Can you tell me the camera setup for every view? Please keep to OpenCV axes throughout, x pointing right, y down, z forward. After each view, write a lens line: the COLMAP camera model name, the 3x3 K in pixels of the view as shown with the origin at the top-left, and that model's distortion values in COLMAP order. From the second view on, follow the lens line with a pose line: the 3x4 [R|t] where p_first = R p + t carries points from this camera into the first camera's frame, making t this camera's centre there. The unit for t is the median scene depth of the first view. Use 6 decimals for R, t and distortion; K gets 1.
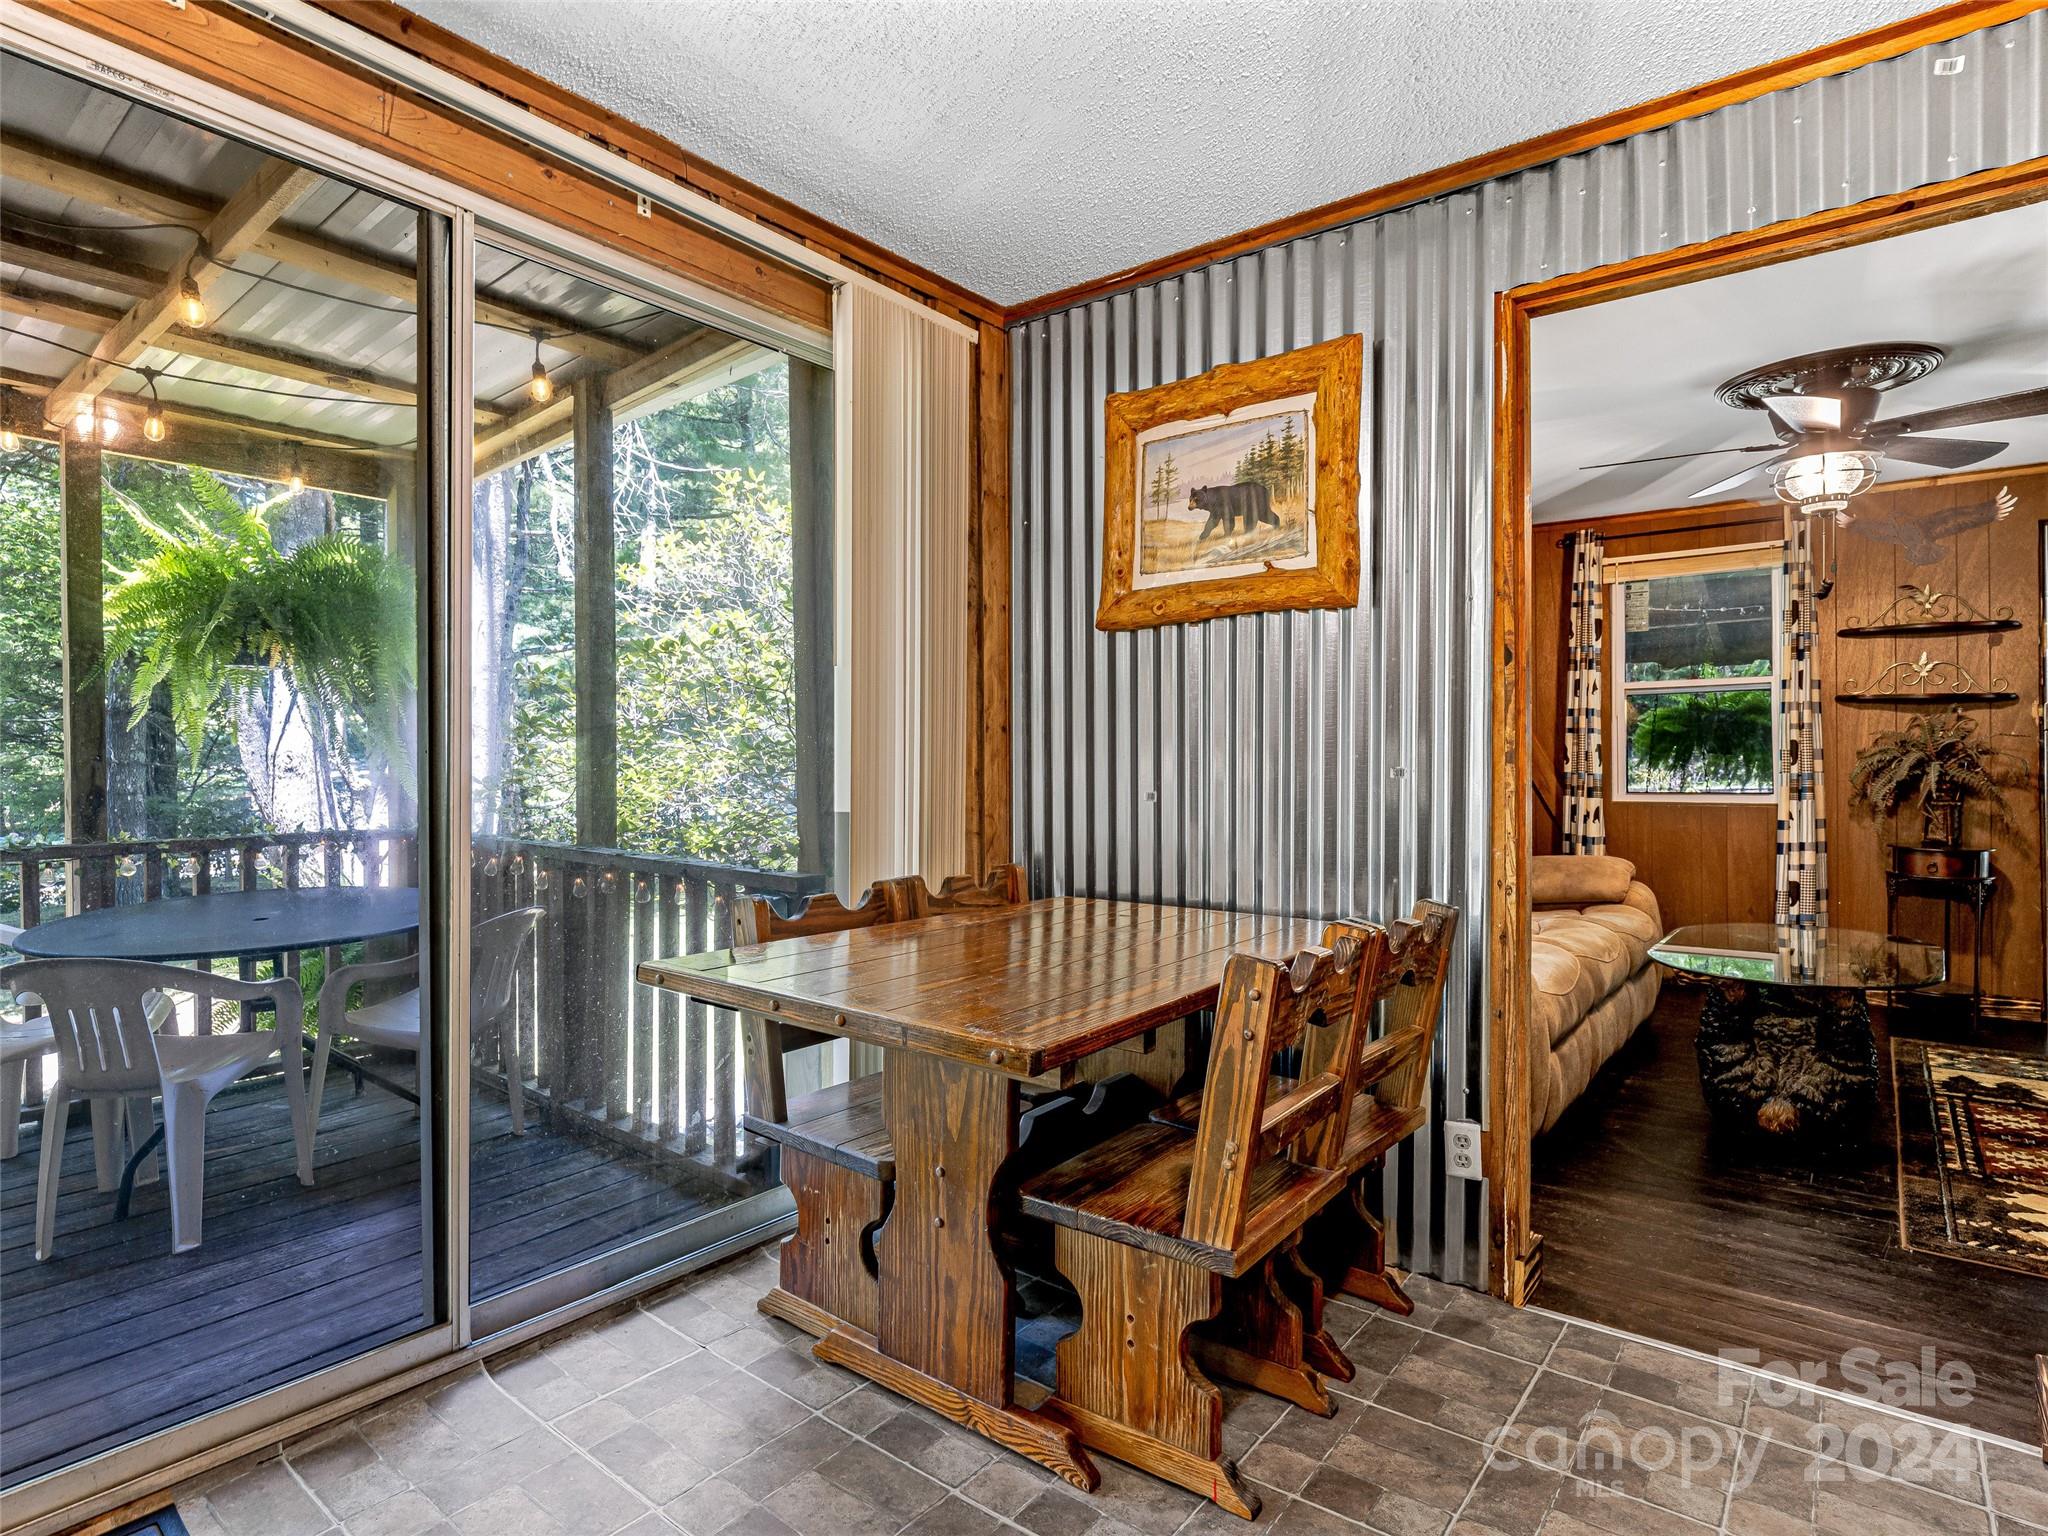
lens RADIAL K [[1055.6, 0, 1021.3], [0, 1055.6, 757.2], [0, 0, 1]] dist [-0.019421, -0.000624]
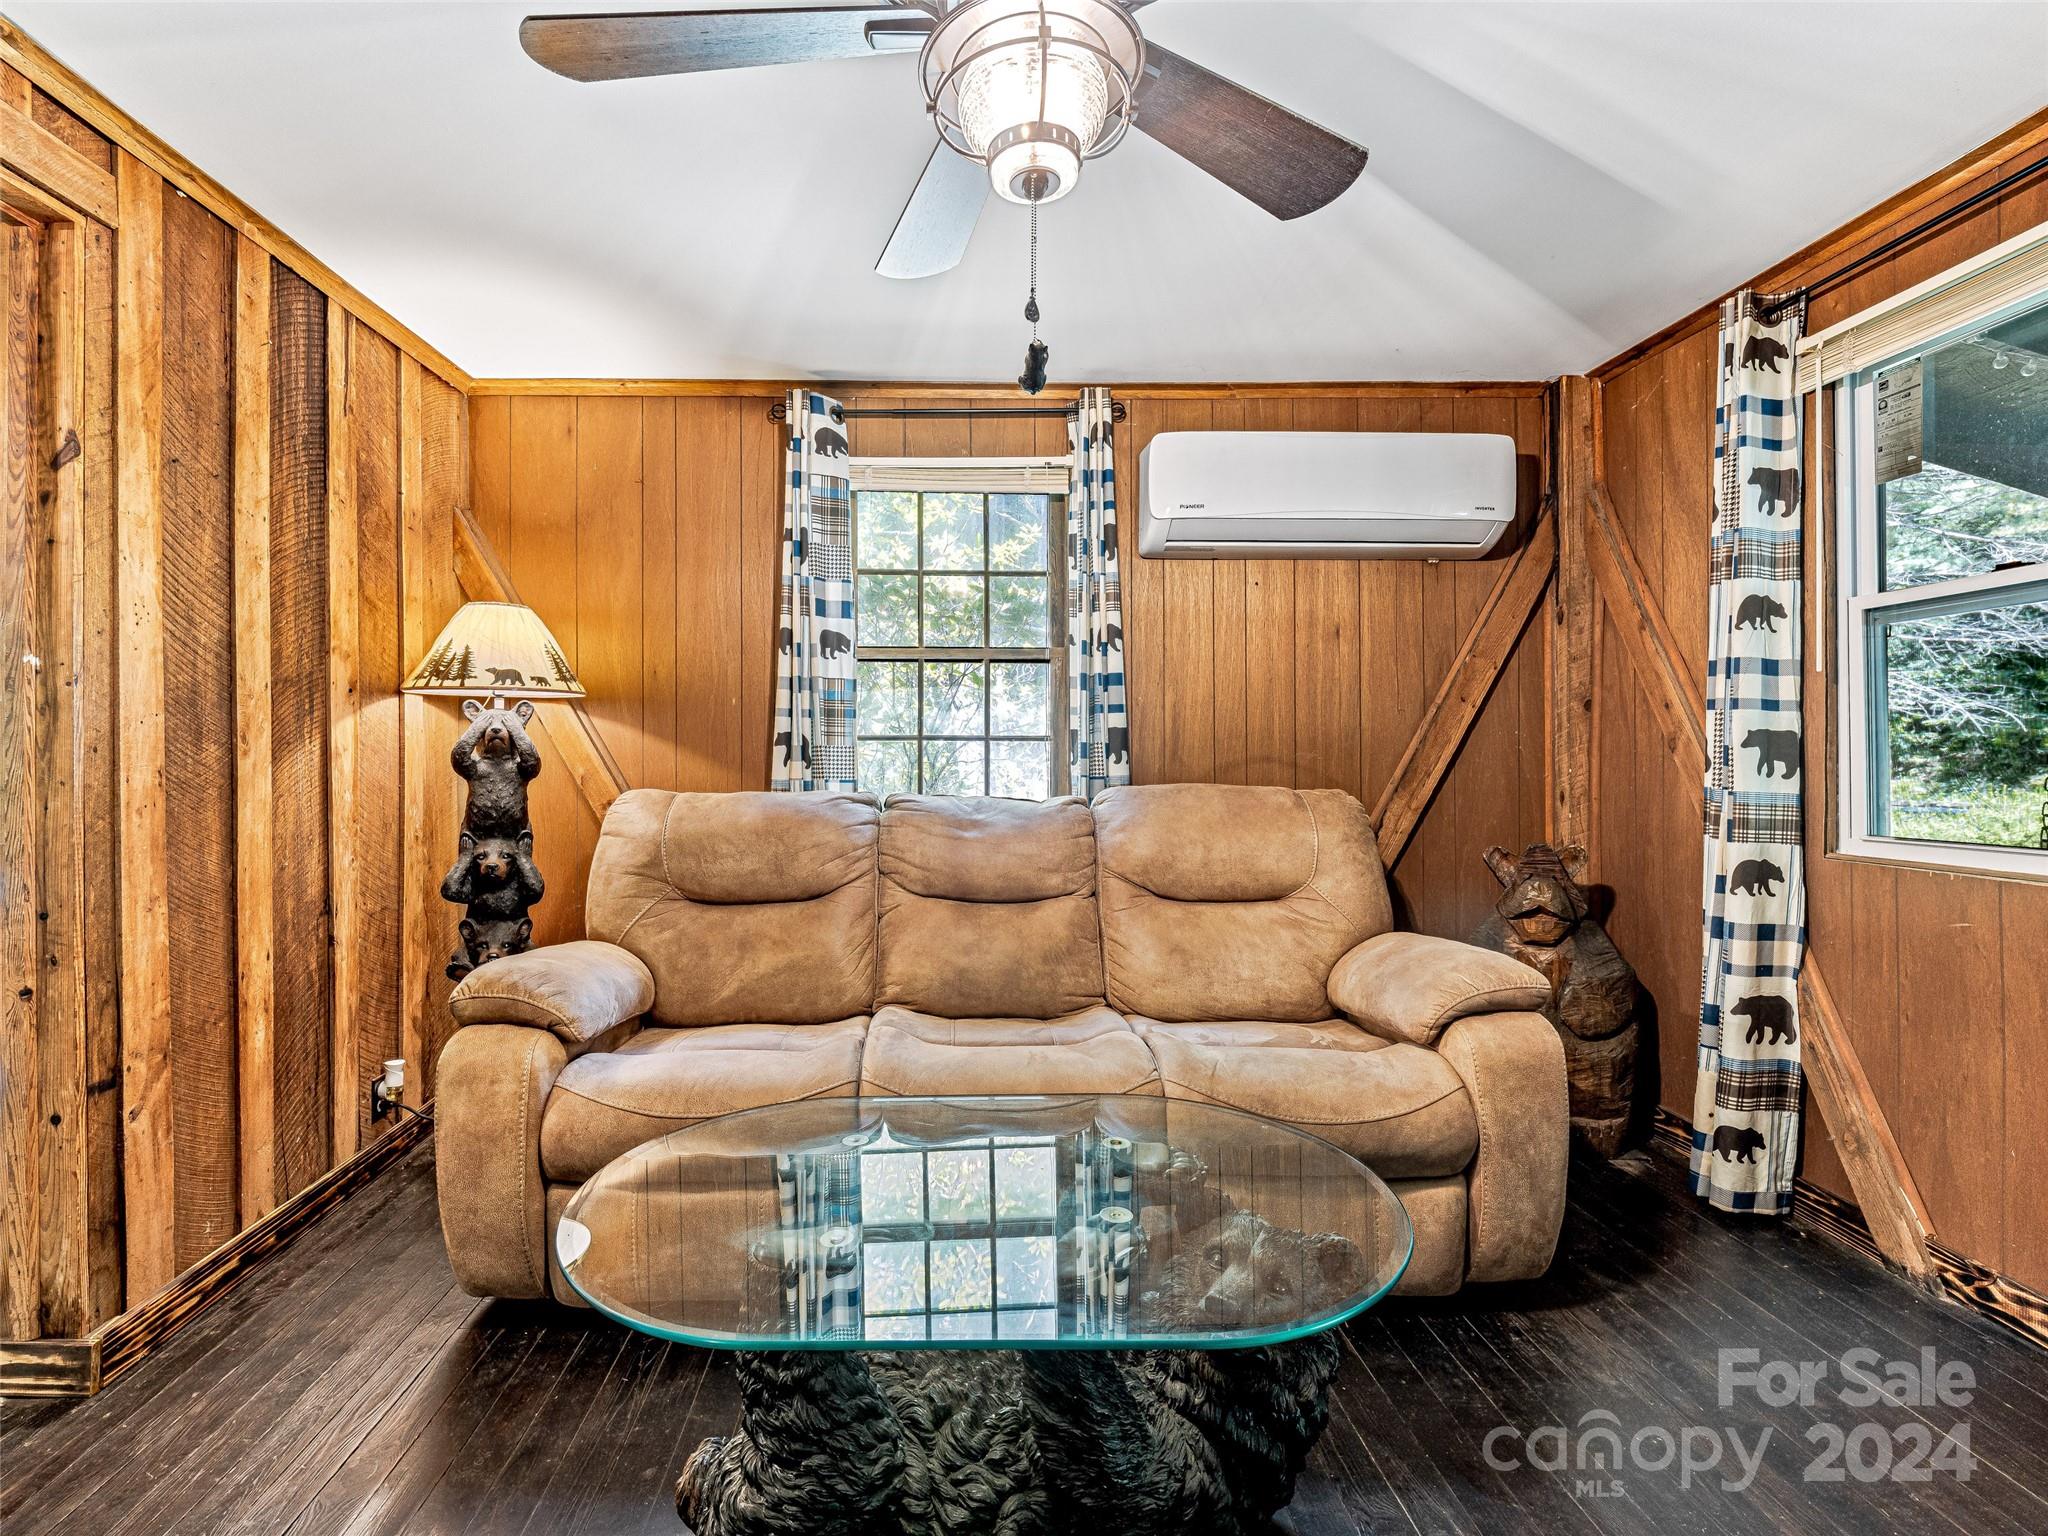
lens RADIAL K [[952.9, 0, 975.2], [0, 952.9, 742.9], [0, 0, 1]] dist [0.011956, -0.015782]
pose [[0.654568, -0.008474, -0.755955, 0.715433], [0.002205, 0.999954, -0.009300, -0.004458], [0.756000, 0.004420, 0.654557, 0.492078]]
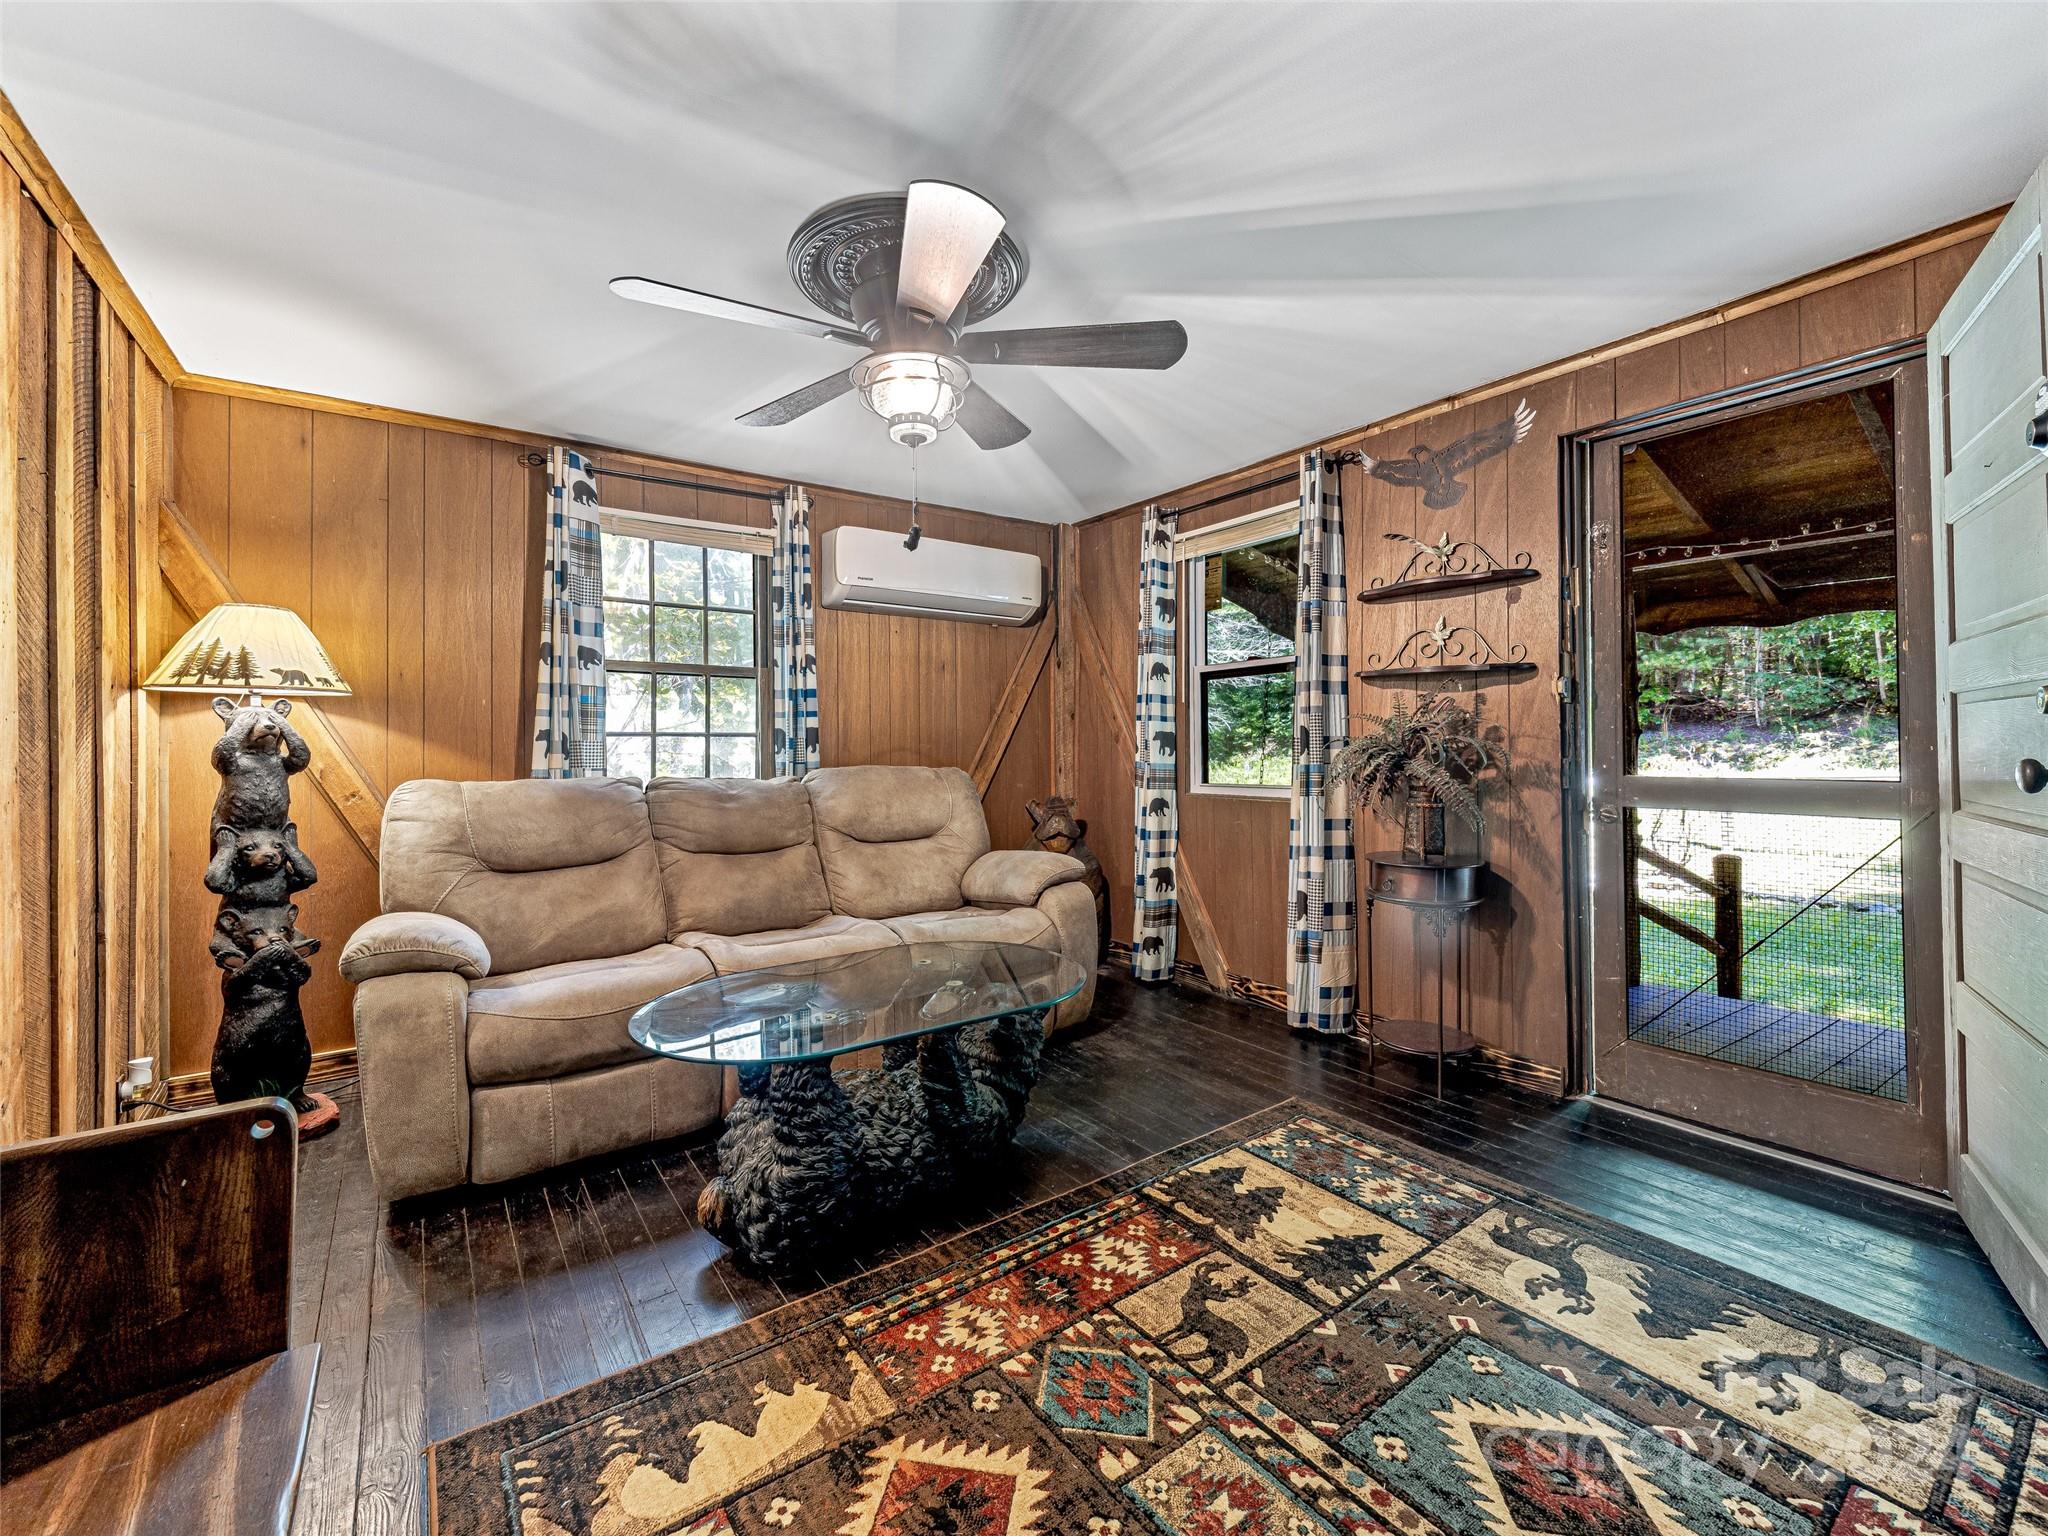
lens RADIAL K [[836.6, 0, 1007.7], [0, 836.6, 729.7], [0, 0, 1]] dist [0.015373, -0.012192]
pose [[0.962770, -0.010810, -0.270107, 0.689104], [0.007051, 0.999864, -0.014882, -0.005028], [0.270232, 0.012424, 0.962715, 0.268796]]
